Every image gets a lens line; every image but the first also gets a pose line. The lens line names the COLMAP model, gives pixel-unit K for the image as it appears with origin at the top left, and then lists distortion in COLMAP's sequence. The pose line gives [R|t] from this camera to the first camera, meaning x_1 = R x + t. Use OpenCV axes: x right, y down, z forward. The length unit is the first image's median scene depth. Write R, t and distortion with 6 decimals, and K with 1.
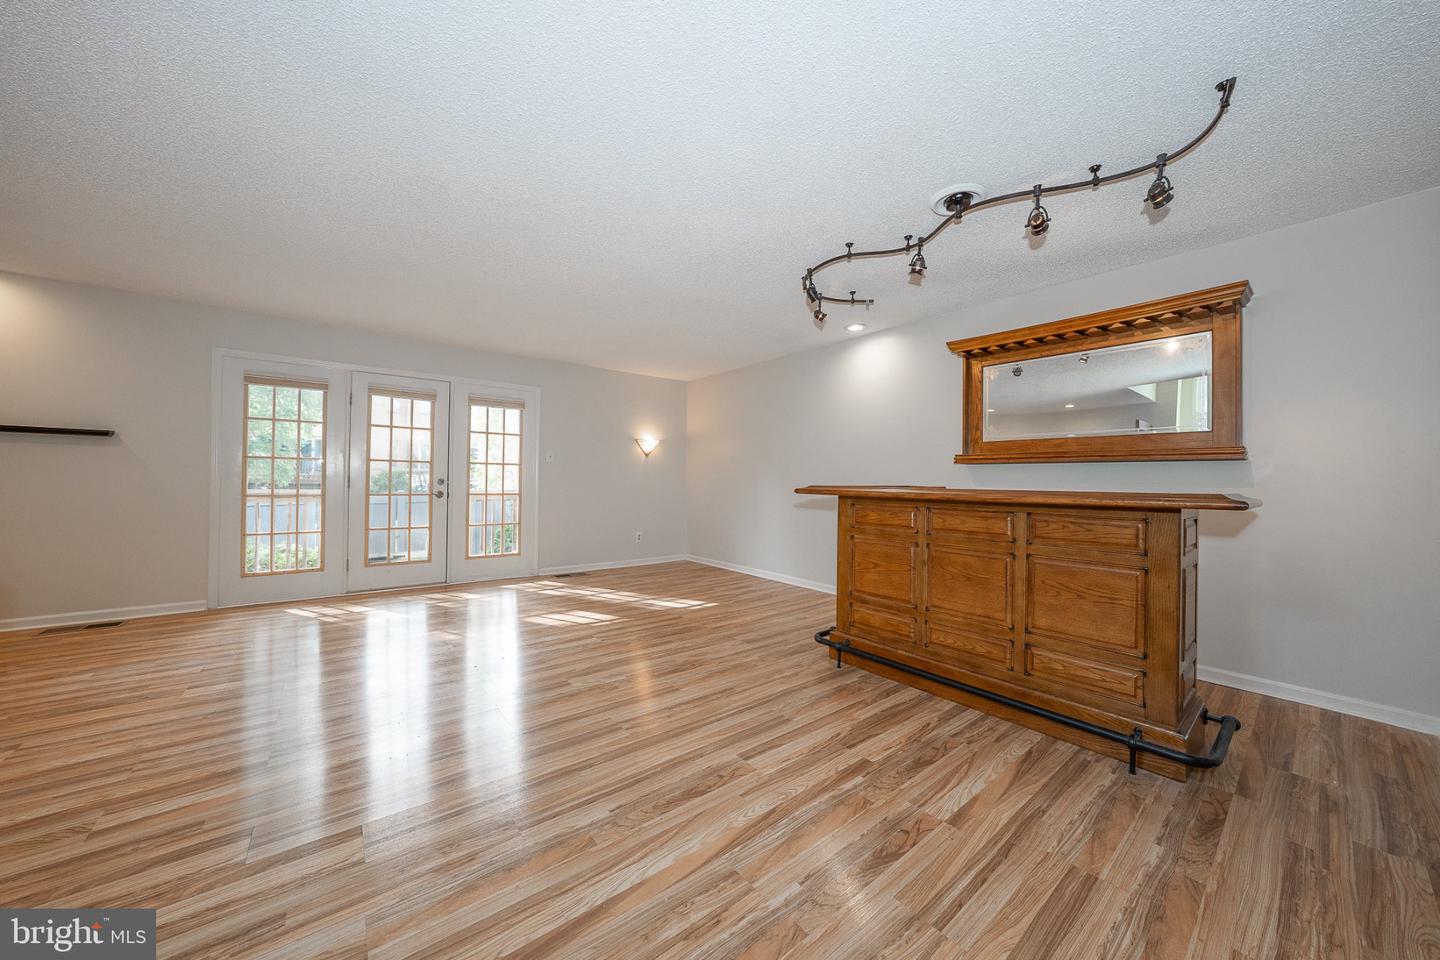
lens RADIAL K [[492.7, 0, 720.0], [0, 492.7, 480.0], [0, 0, 1]] dist [-0.030417, 0.006225]
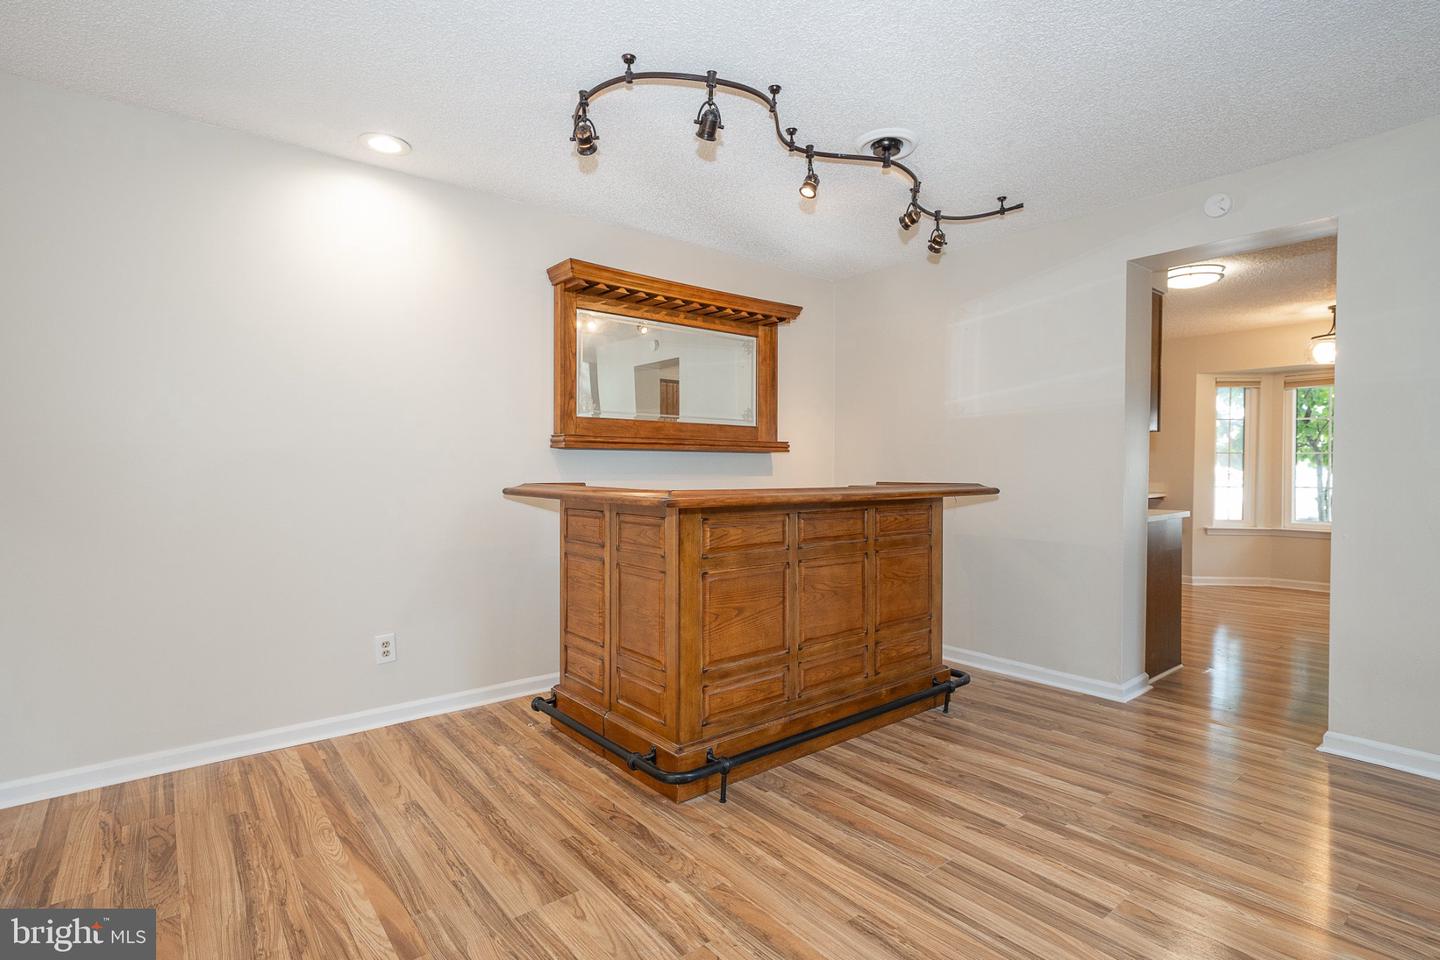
lens RADIAL K [[696.5, 0, 720.0], [0, 696.5, 480.0], [0, 0, 1]] dist [0.002883, 0.000237]
pose [[-0.010738, -0.030445, 0.999479, -0.679254], [-0.003260, 0.999532, 0.030412, -0.027991], [-0.999937, -0.002931, -0.010833, 1.202000]]
